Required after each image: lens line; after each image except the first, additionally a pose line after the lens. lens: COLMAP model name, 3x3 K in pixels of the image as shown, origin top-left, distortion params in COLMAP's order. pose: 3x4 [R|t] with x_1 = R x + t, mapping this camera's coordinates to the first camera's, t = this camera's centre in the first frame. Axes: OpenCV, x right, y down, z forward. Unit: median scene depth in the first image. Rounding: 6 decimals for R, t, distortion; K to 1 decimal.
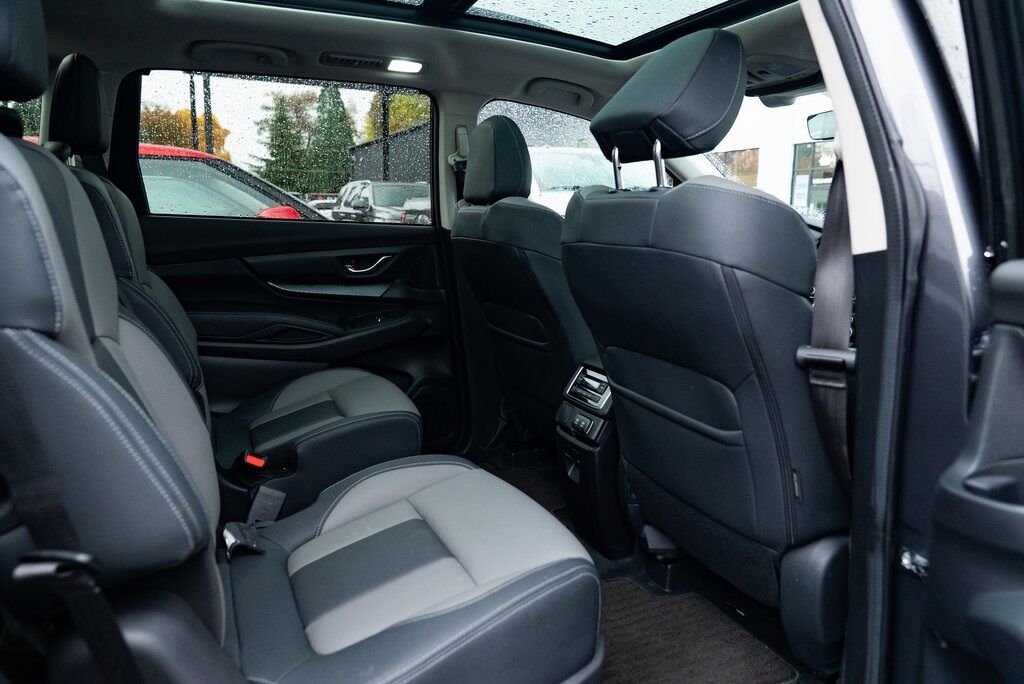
lens RADIAL K [[698.7, 0, 512.8], [0, 698.7, 347.8], [0, 0, 1]] dist [-0.031884, 0.021296]
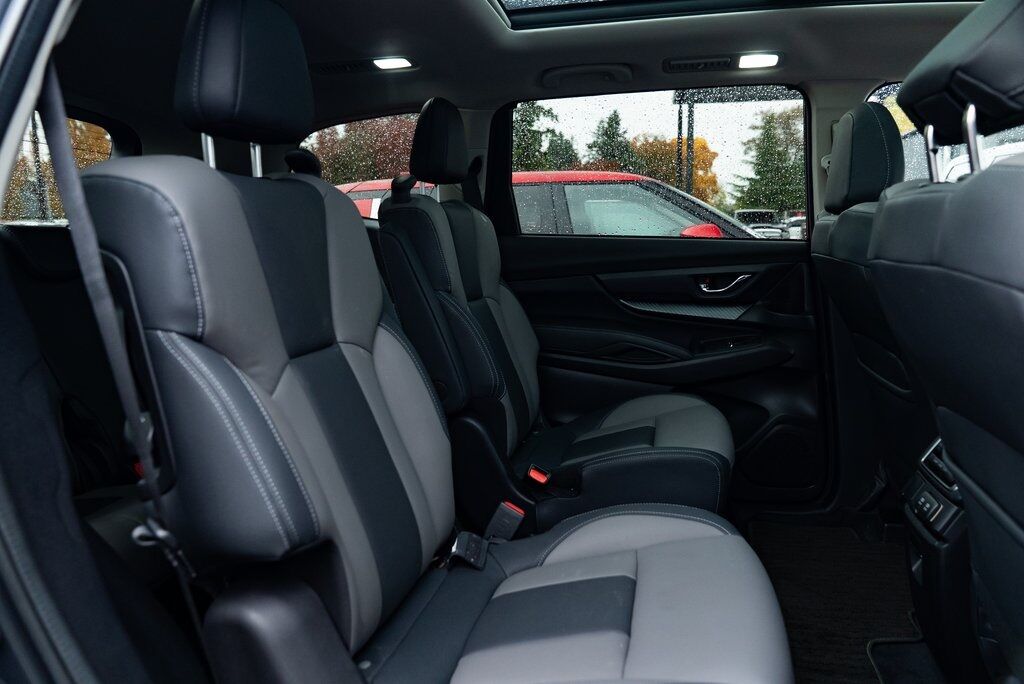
lens RADIAL K [[698.7, 0, 517.5], [0, 698.7, 346.5], [0, 0, 1]] dist [-0.031884, 0.021296]
pose [[0.790523, 0.071733, -0.608217, 0.160895], [-0.088552, 0.996069, 0.002382, -0.018524], [0.605996, 0.051976, 0.793767, 0.131657]]
